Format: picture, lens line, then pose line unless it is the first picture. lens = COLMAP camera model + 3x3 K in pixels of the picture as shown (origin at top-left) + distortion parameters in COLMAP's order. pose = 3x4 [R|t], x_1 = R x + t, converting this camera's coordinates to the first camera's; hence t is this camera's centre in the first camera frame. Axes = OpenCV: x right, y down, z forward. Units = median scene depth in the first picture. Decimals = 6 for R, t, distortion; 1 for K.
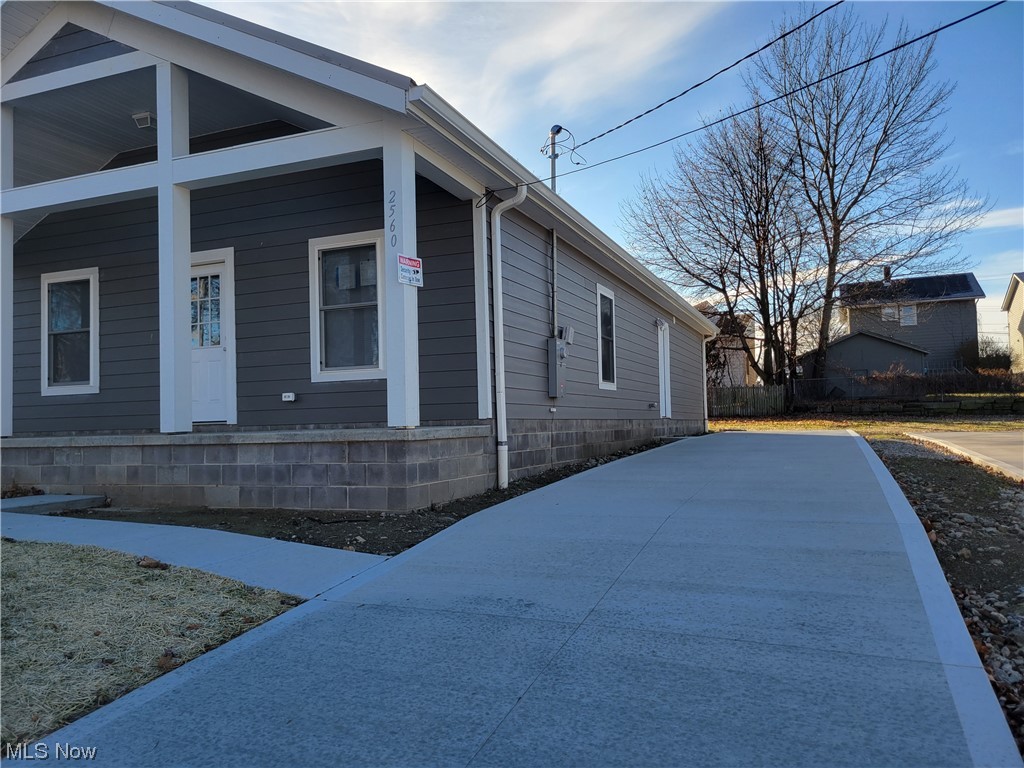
lens RADIAL K [[773.6, 0, 505.1], [0, 773.6, 398.5], [0, 0, 1]] dist [0.045632, -0.030232]
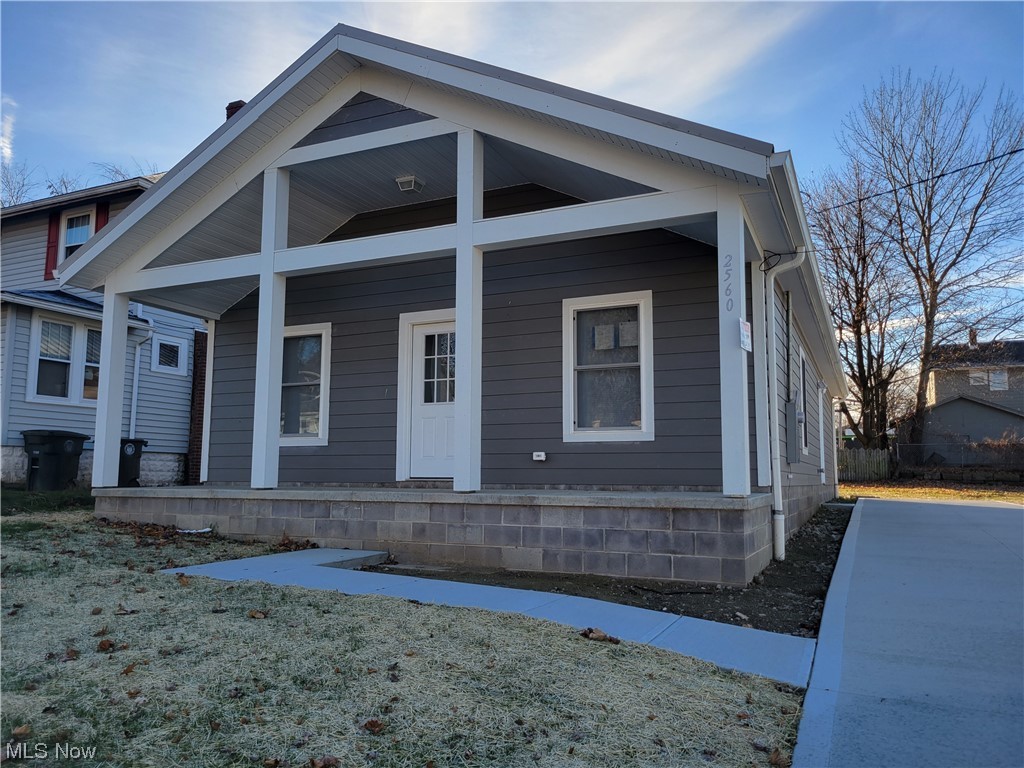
lens RADIAL K [[773.6, 0, 505.1], [0, 773.6, 398.5], [0, 0, 1]] dist [0.045632, -0.030232]
pose [[0.997961, 0.024724, -0.058849, -0.291795], [-0.028661, 0.997340, -0.067016, -0.008527], [0.057035, 0.068566, 0.996015, 0.008273]]
